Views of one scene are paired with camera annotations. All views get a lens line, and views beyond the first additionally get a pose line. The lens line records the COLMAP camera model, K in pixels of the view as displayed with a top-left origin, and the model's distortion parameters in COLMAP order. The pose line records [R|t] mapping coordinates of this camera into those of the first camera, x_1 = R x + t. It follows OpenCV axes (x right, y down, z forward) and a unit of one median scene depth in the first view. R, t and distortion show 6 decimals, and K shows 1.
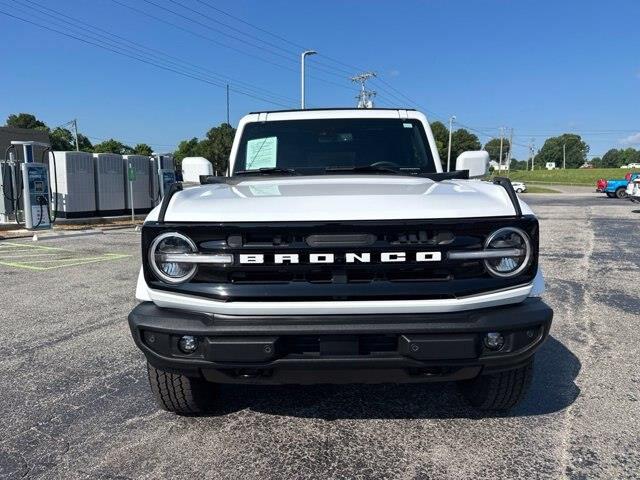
lens RADIAL K [[460.6, 0, 300.3], [0, 460.6, 237.5], [0, 0, 1]] dist [0.006514, -0.000348]
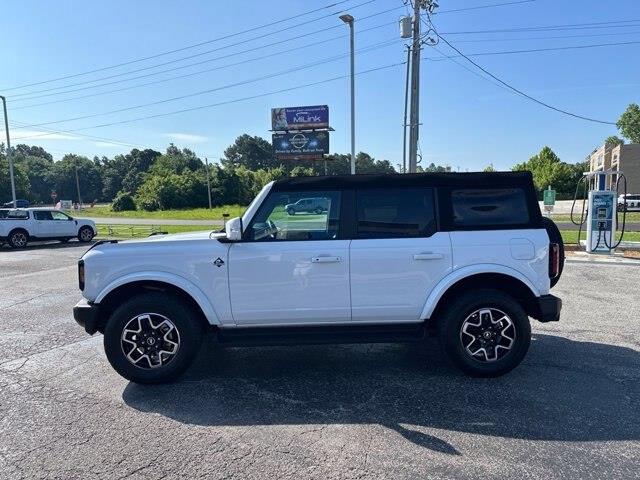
lens RADIAL K [[450.9, 0, 321.9], [0, 450.9, 242.6], [0, 0, 1]] dist [0.006614, -0.011258]
pose [[0.018515, 0.084863, -0.996221, 1.989139], [-0.094525, 0.992077, 0.082753, -0.306299], [0.995350, 0.092636, 0.026390, 1.554271]]
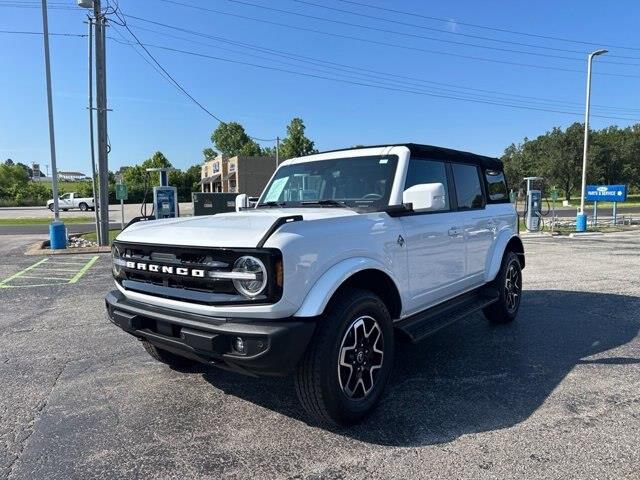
lens RADIAL K [[457.3, 0, 320.0], [0, 457.3, 225.2], [0, 0, 1]] dist [0.012905, -0.000910]
pose [[0.774393, 0.023875, -0.632254, 1.074124], [-0.062384, 0.997300, -0.038749, -0.054773], [0.629622, 0.069449, 0.773791, 0.105693]]
